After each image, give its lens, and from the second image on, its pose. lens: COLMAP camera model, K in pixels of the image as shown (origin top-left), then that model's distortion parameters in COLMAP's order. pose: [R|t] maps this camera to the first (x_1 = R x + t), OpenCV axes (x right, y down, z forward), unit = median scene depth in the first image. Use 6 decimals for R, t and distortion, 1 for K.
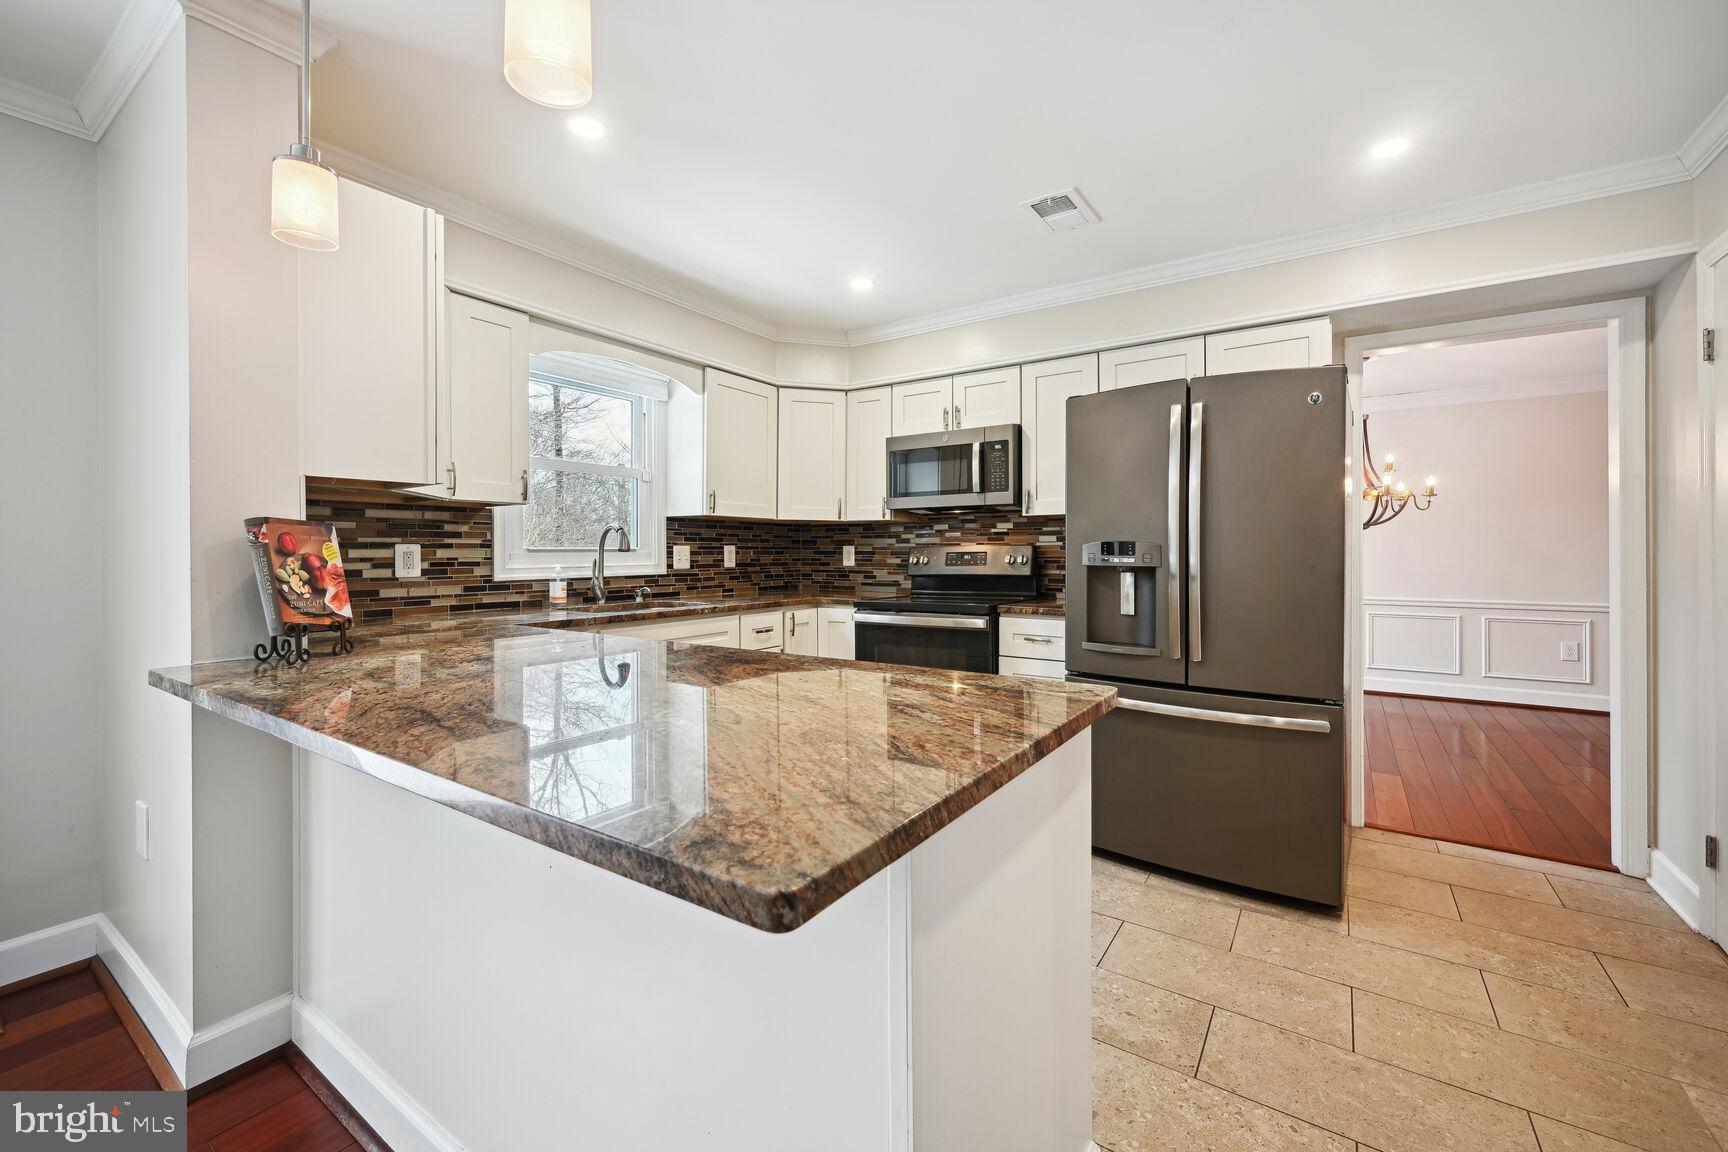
lens RADIAL K [[697.9, 0, 876.3], [0, 697.9, 552.7], [0, 0, 1]] dist [0.003747, -0.001019]
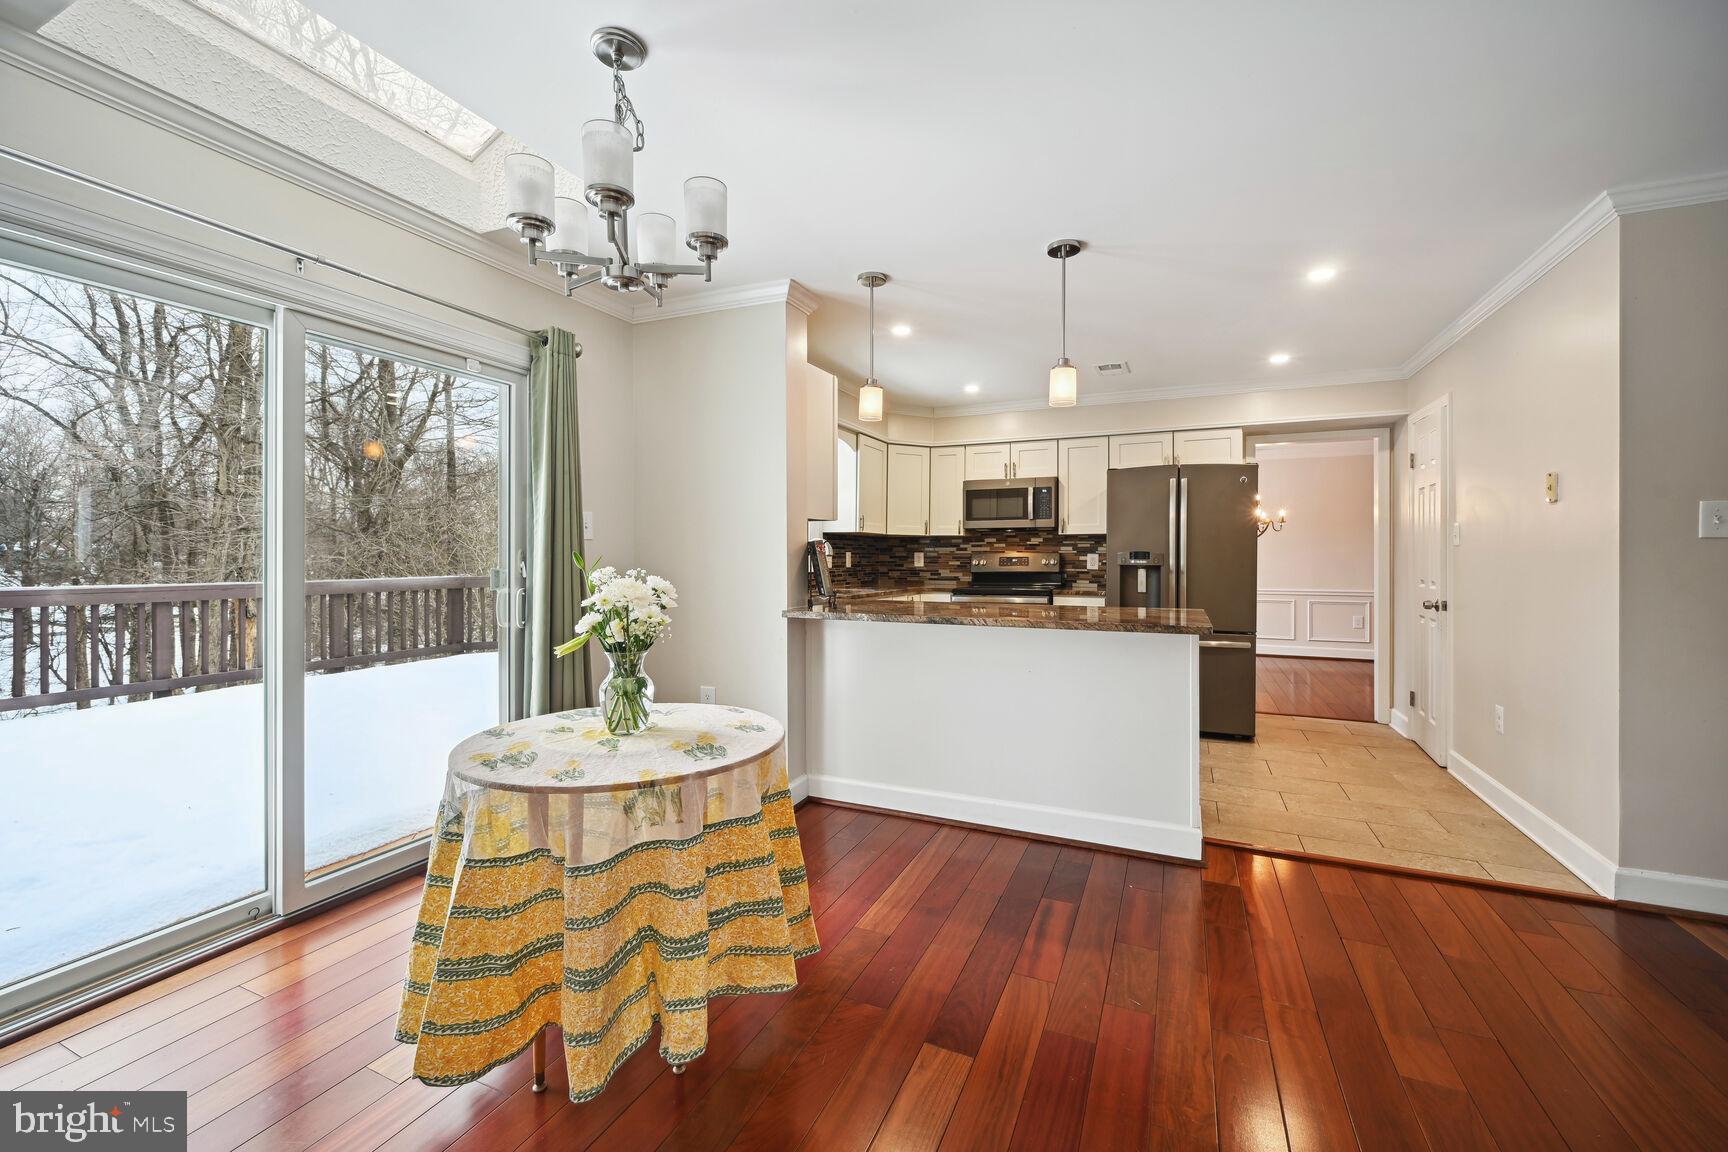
lens RADIAL K [[697.9, 0, 873.8], [0, 697.9, 559.1], [0, 0, 1]] dist [0.003747, -0.001019]
pose [[0.985269, 0.001709, 0.171001, -0.474545], [-0.002193, 0.999994, 0.002643, 0.000275], [-0.170995, -0.002979, 0.985267, -0.491402]]
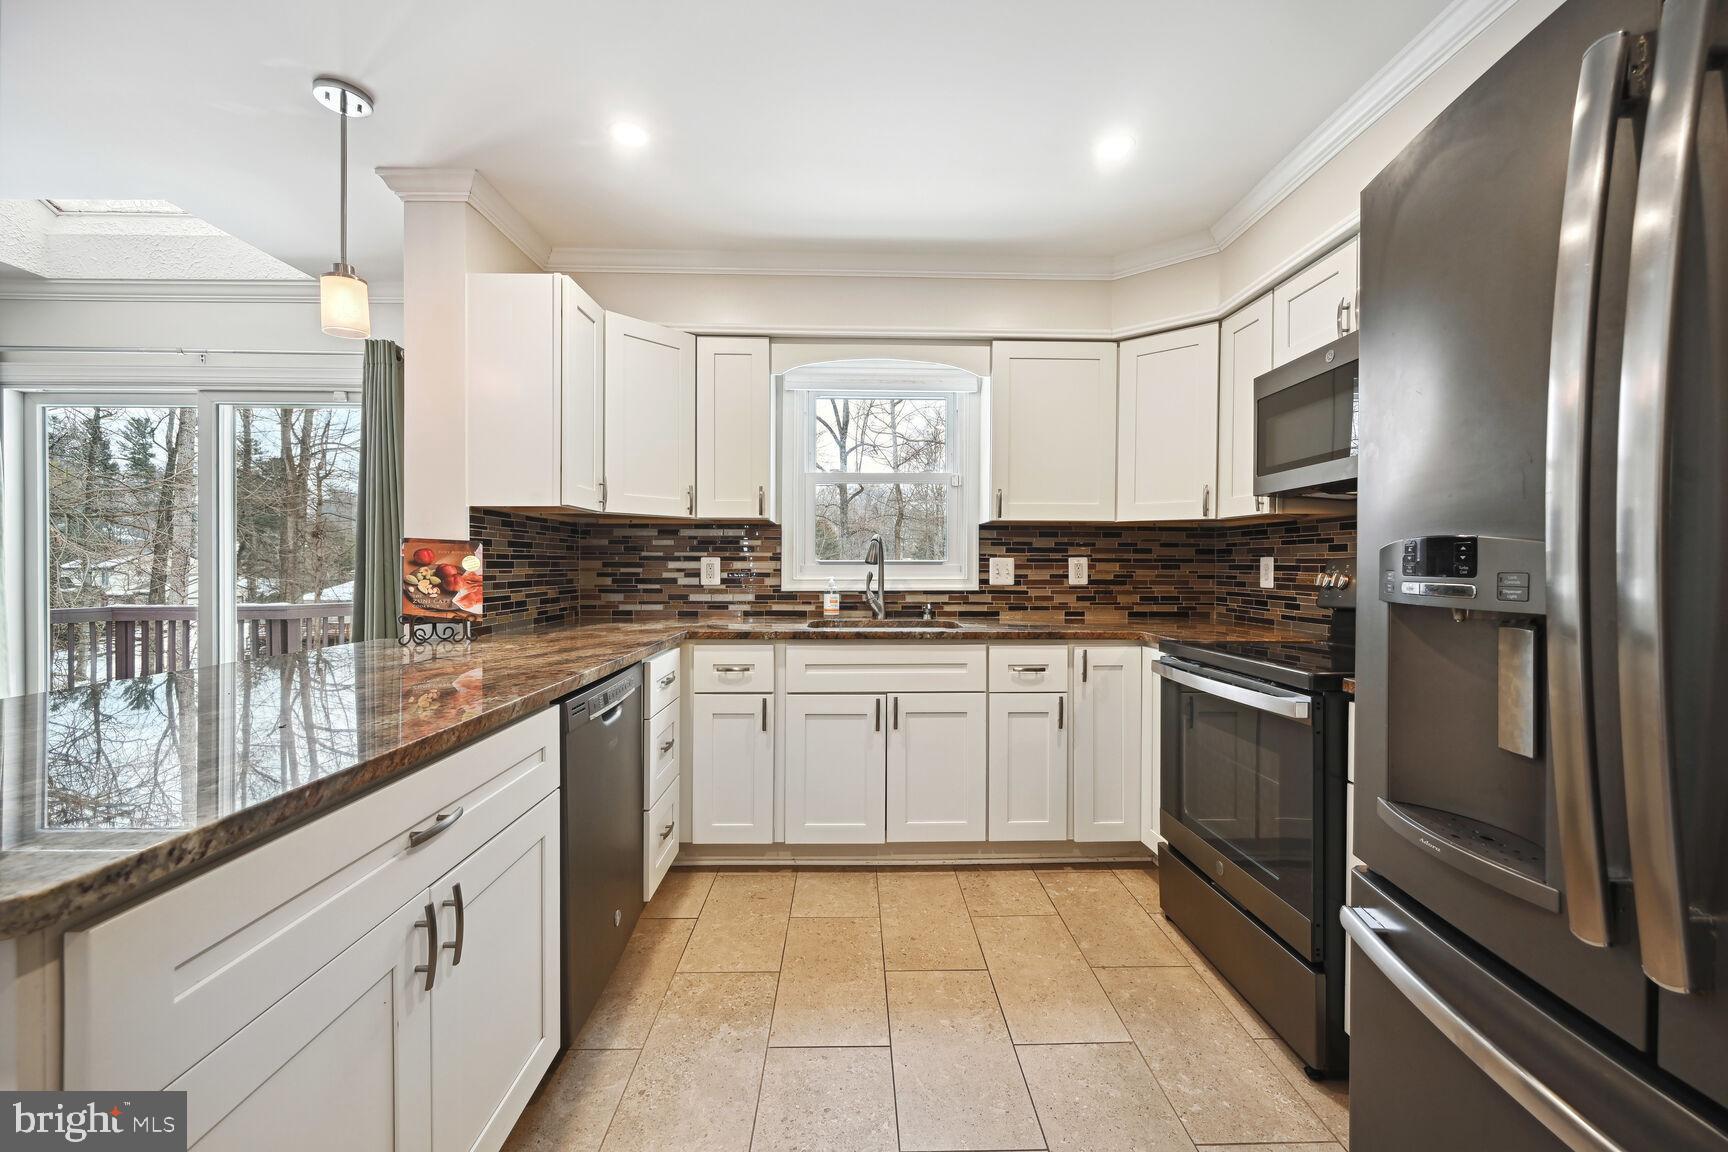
lens RADIAL K [[697.9, 0, 860.0], [0, 697.9, 566.4], [0, 0, 1]] dist [0.003747, -0.001019]
pose [[0.575351, 0.005811, -0.817886, 0.346374], [-0.005097, 0.999981, 0.003520, -0.001624], [0.817890, 0.002144, 0.575370, 0.404816]]
